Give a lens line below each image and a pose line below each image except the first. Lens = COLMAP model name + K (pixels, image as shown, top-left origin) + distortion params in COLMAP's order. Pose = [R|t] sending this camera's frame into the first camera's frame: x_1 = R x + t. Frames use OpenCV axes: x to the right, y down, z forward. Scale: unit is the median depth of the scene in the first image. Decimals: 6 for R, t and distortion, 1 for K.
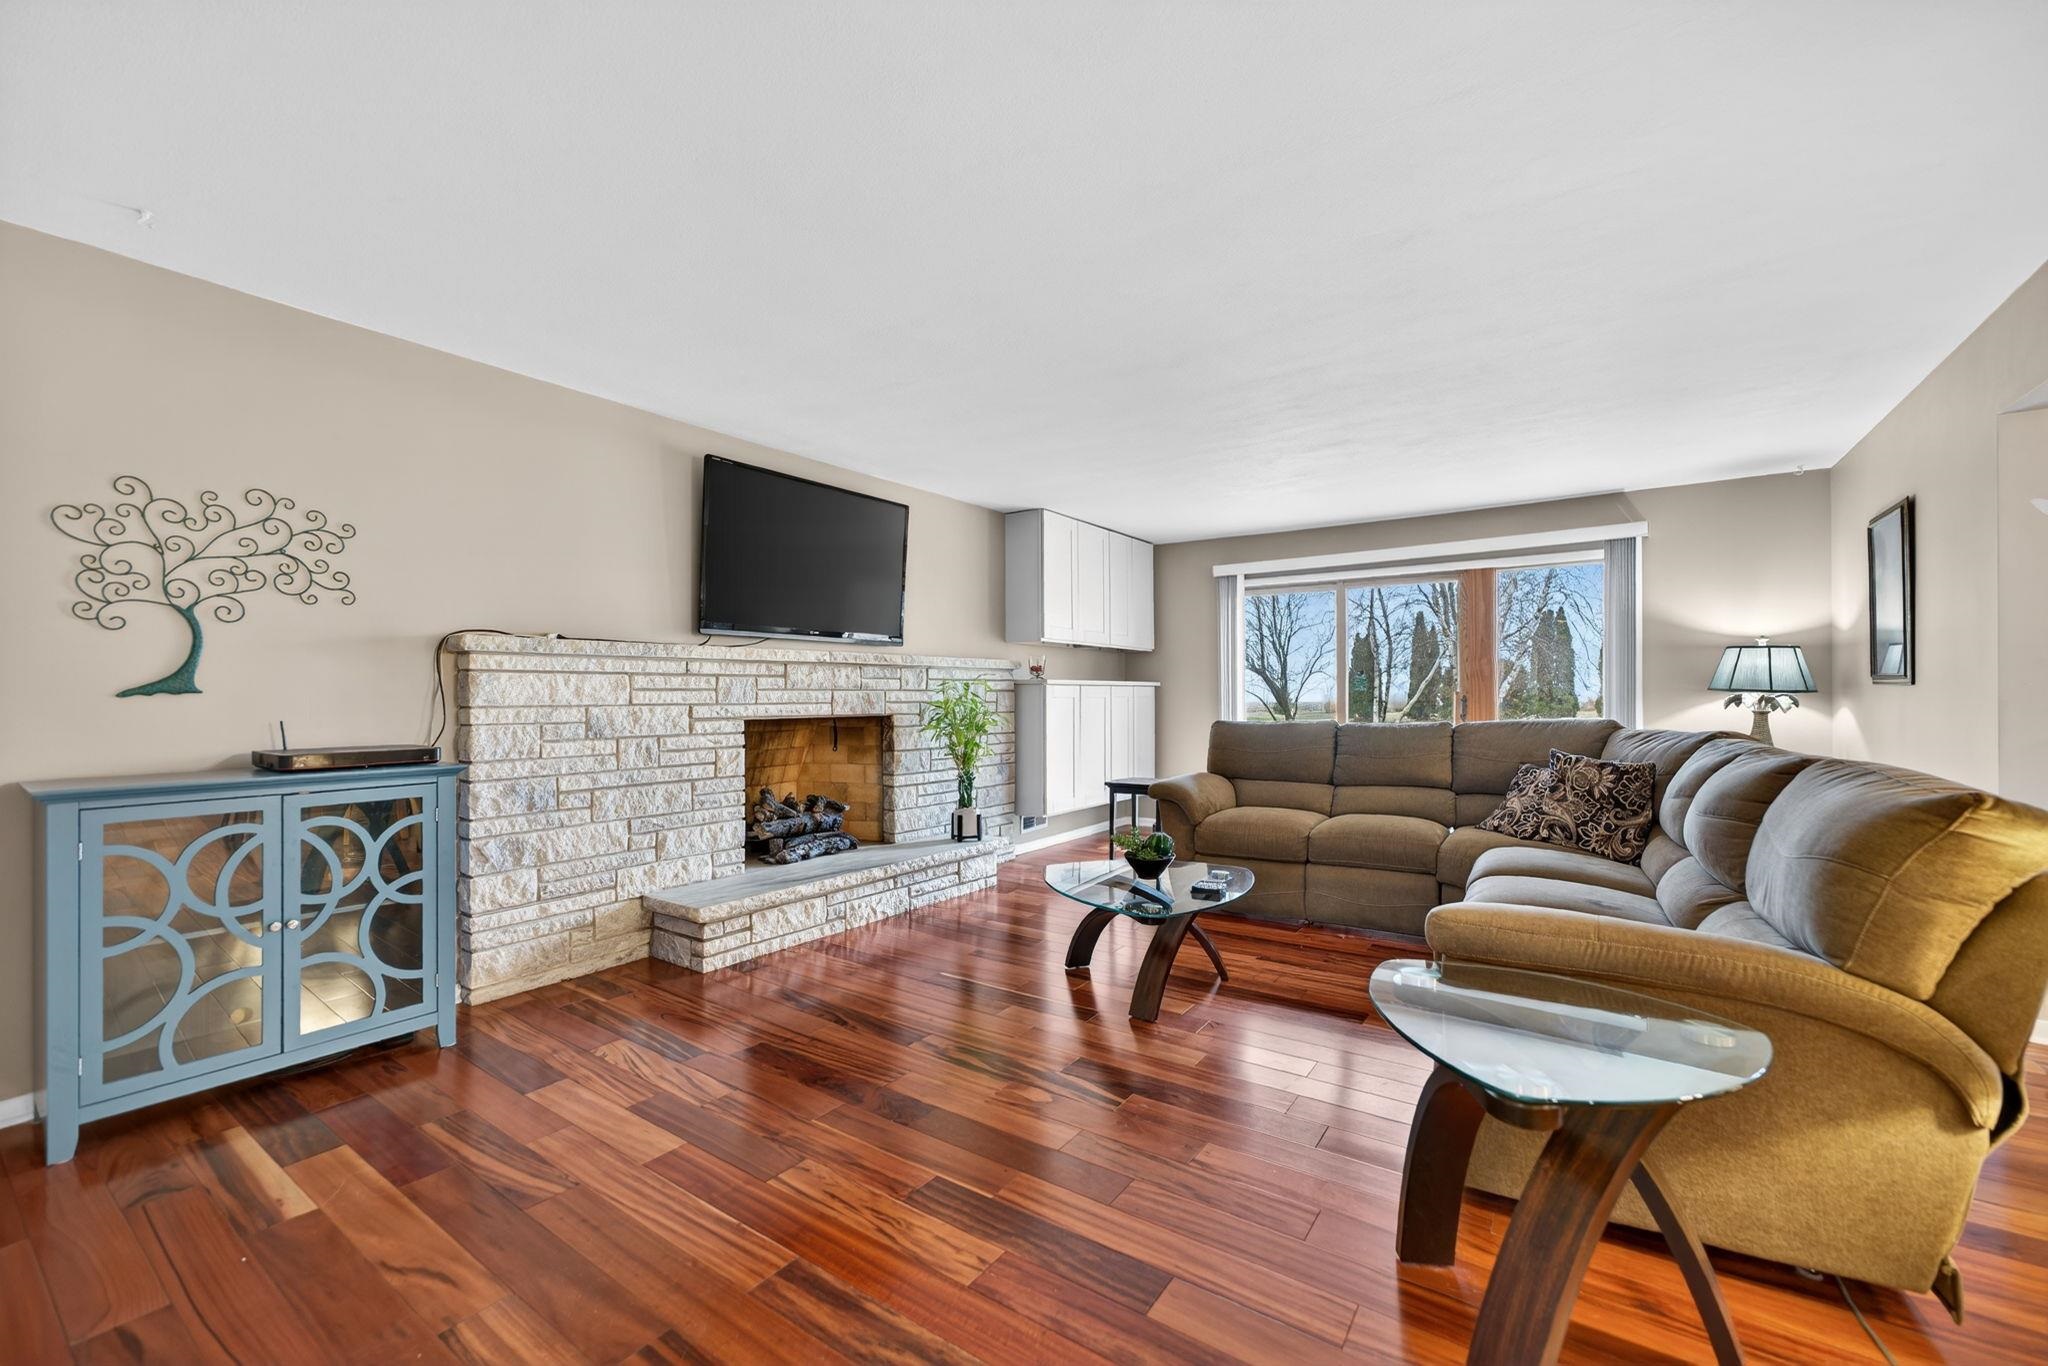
lens RADIAL K [[825.6, 0, 1024.0], [0, 825.6, 683.0], [0, 0, 1]] dist [0.011626, 0.000116]
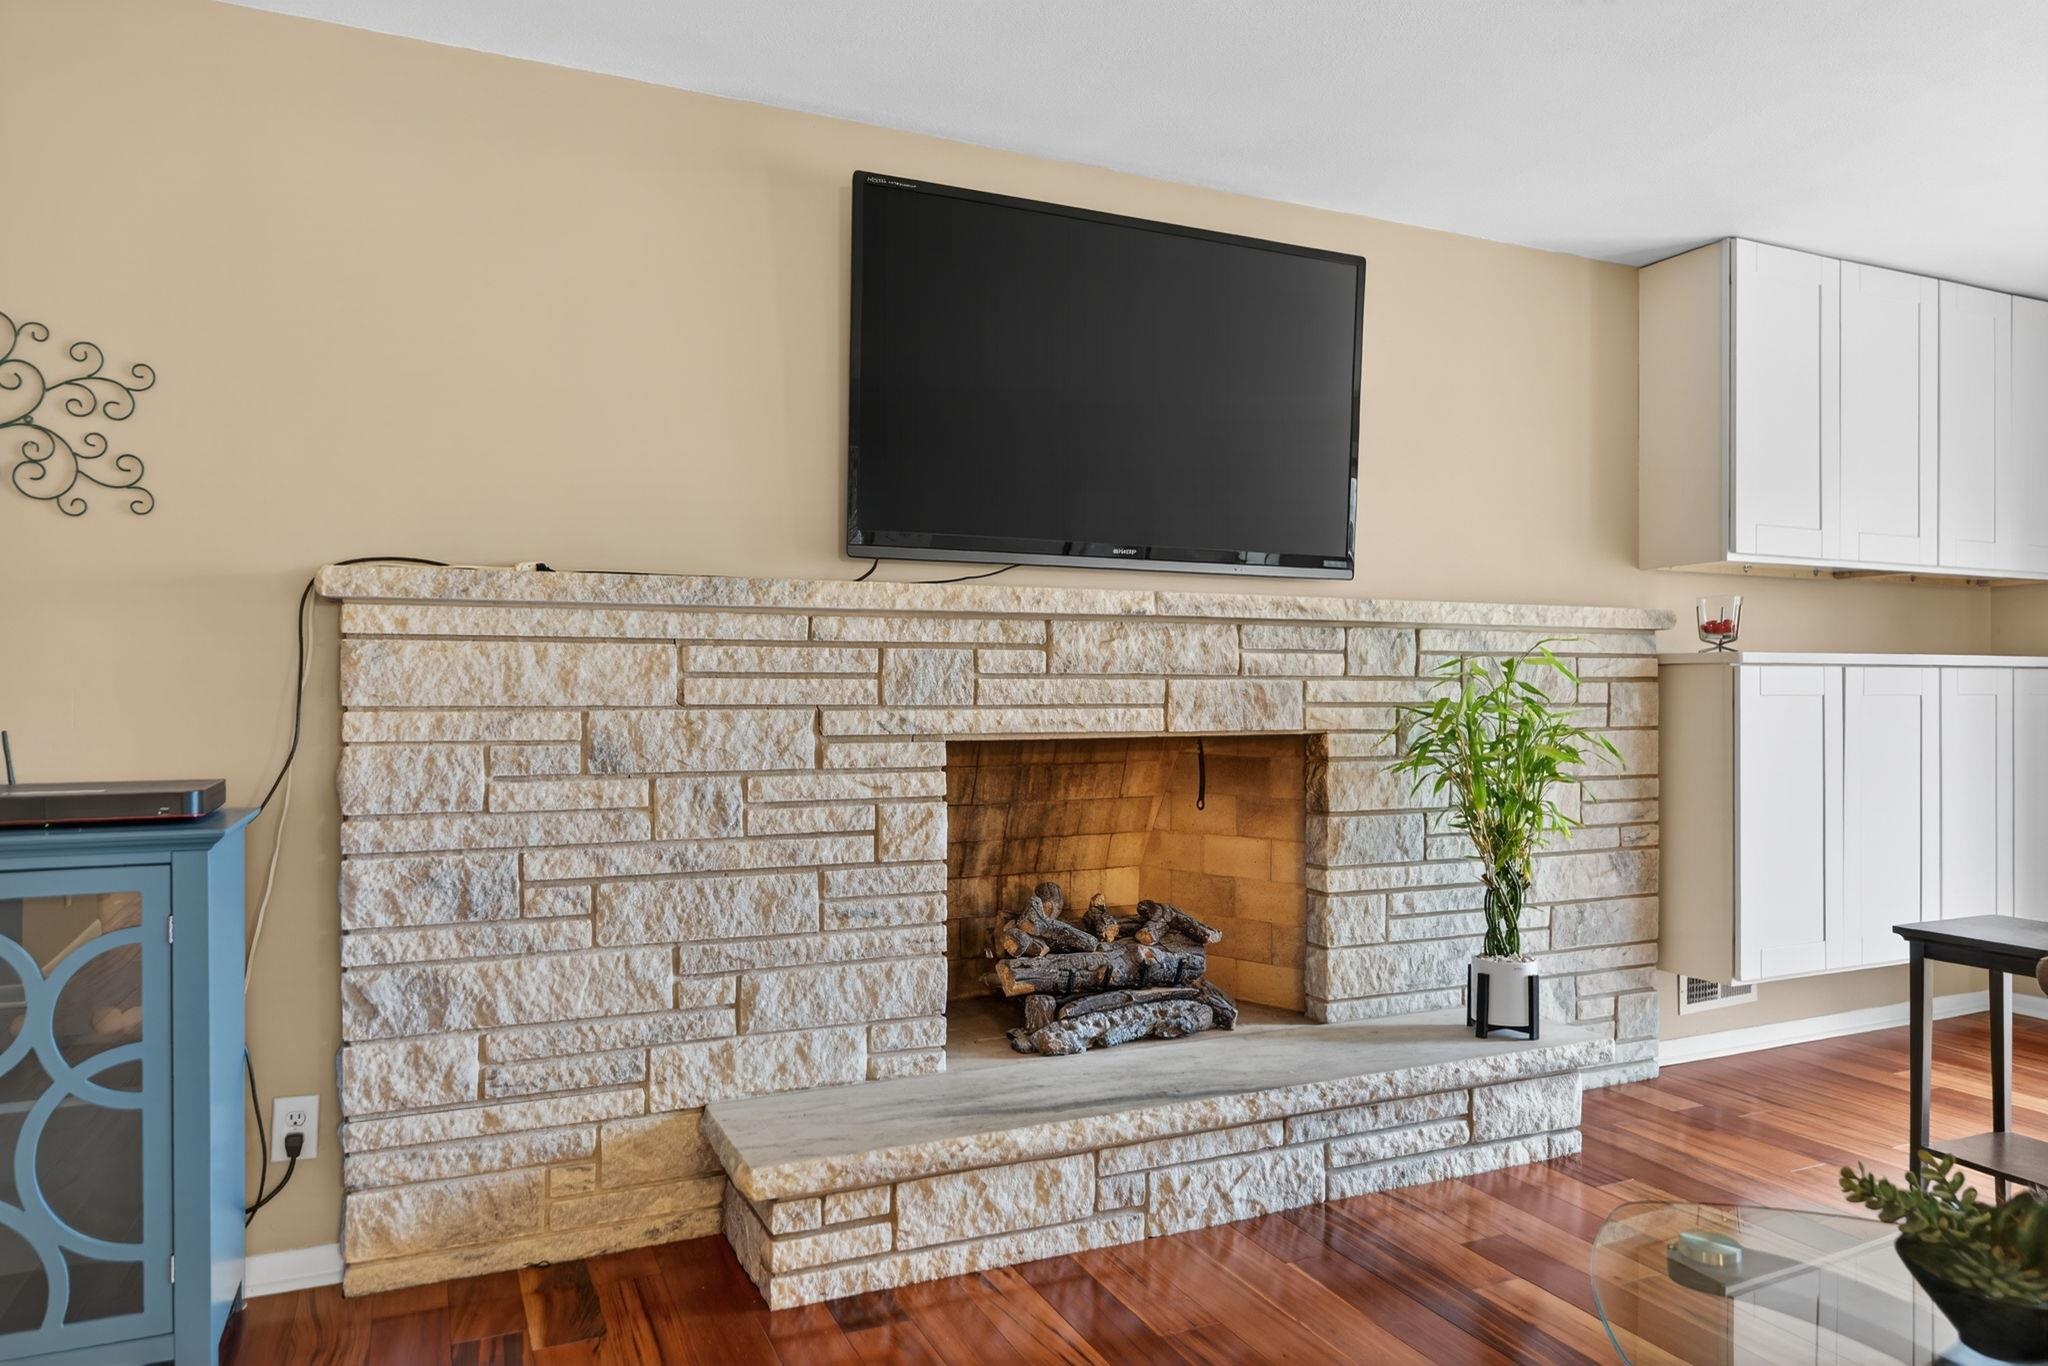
lens RADIAL K [[1335.8, 0, 1024.0], [0, 1335.8, 683.0], [0, 0, 1]] dist [-0.009256, 0.001754]
pose [[0.867285, 0.000920, -0.497811, 0.075755], [0.003711, 0.999959, 0.008314, 0.006533], [0.497798, -0.009058, 0.867246, 0.389571]]
